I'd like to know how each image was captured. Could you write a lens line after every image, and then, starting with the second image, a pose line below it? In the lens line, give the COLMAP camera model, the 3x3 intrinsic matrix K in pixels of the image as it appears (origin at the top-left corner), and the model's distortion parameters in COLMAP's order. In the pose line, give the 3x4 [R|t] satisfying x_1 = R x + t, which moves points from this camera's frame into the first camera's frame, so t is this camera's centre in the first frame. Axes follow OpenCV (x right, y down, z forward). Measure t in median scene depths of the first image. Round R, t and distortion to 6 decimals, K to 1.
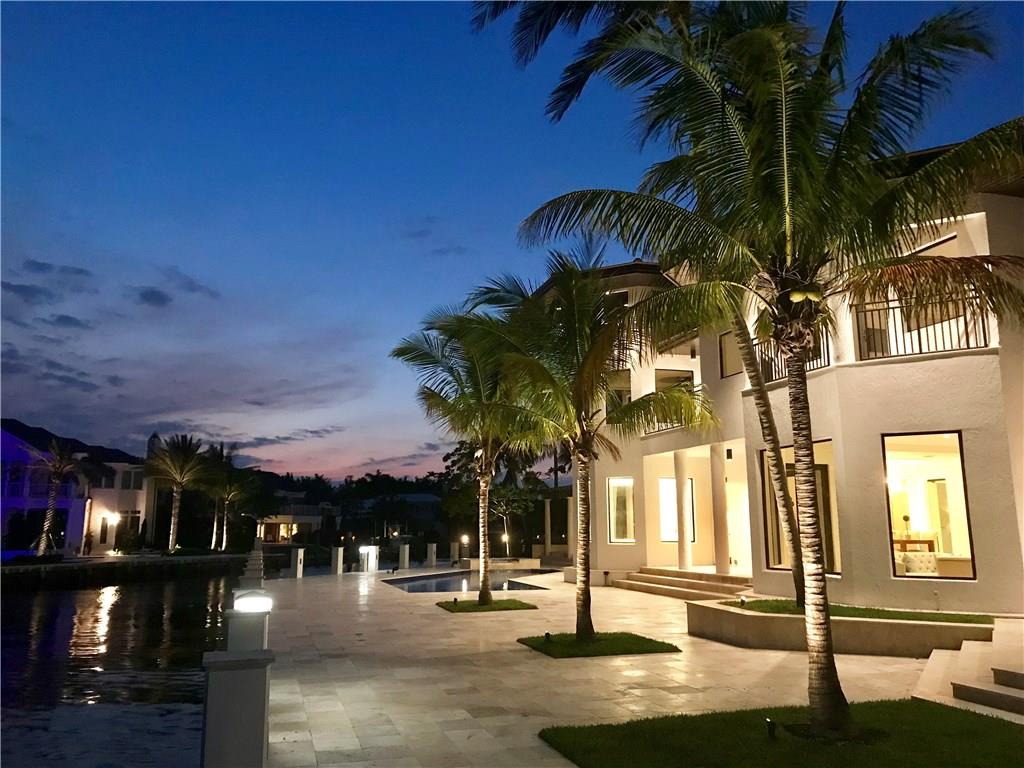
lens RADIAL K [[832.0, 0, 505.0], [0, 832.0, 364.9], [0, 0, 1]] dist [0.047242, -0.046445]
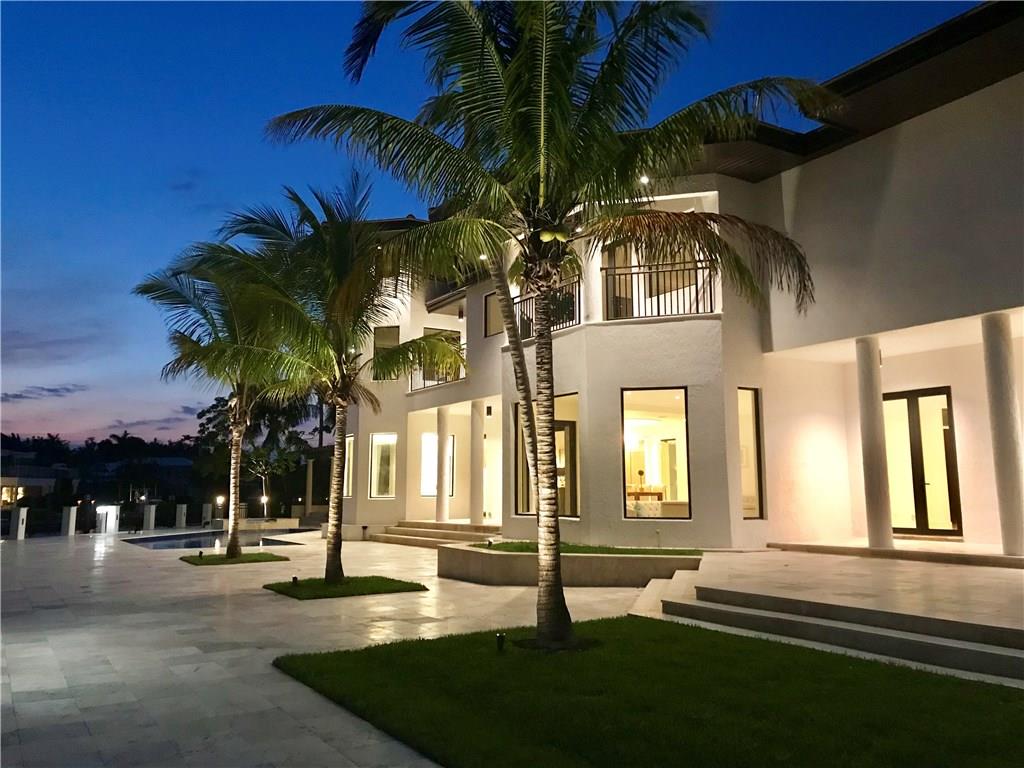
lens RADIAL K [[832.0, 0, 500.3], [0, 832.0, 372.0], [0, 0, 1]] dist [0.047242, -0.046445]
pose [[0.964045, 0.035086, 0.263413, 0.006000], [-0.047761, 0.997981, 0.041867, 0.010586], [-0.261412, -0.052942, 0.963774, 0.001427]]
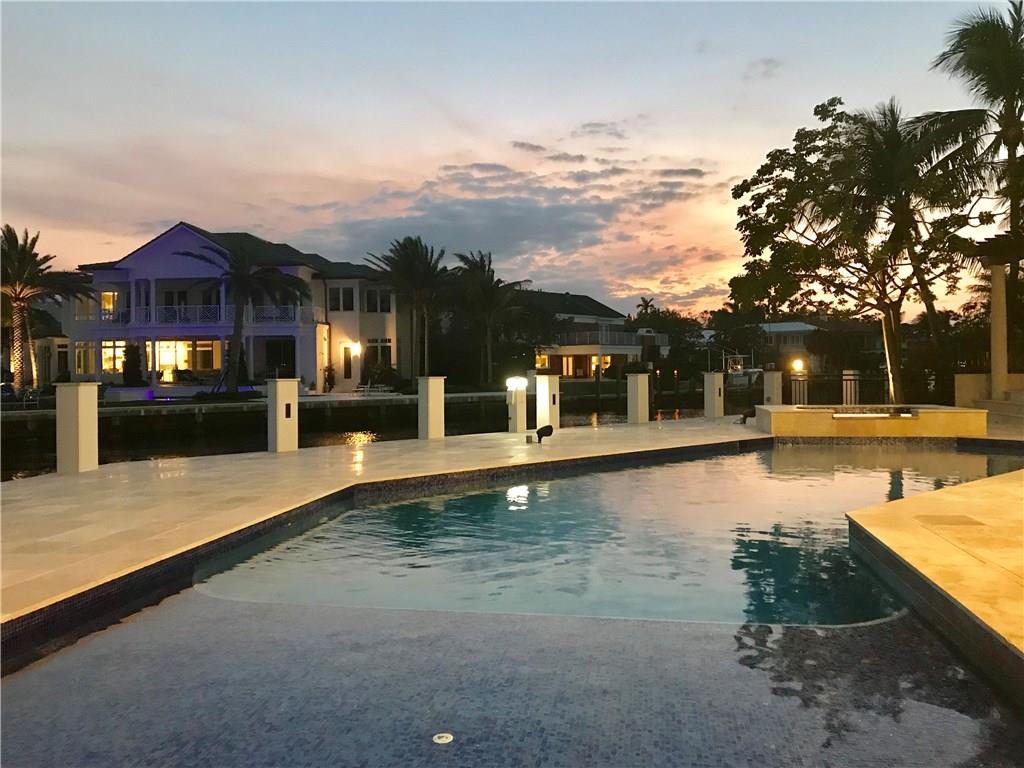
lens RADIAL K [[832.0, 0, 510.6], [0, 832.0, 353.4], [0, 0, 1]] dist [0.047242, -0.046445]
pose [[0.902800, -0.019135, -0.429636, 0.014240], [0.093496, 0.983848, 0.152646, 0.148590], [0.419776, -0.177978, 0.890007, 0.654369]]
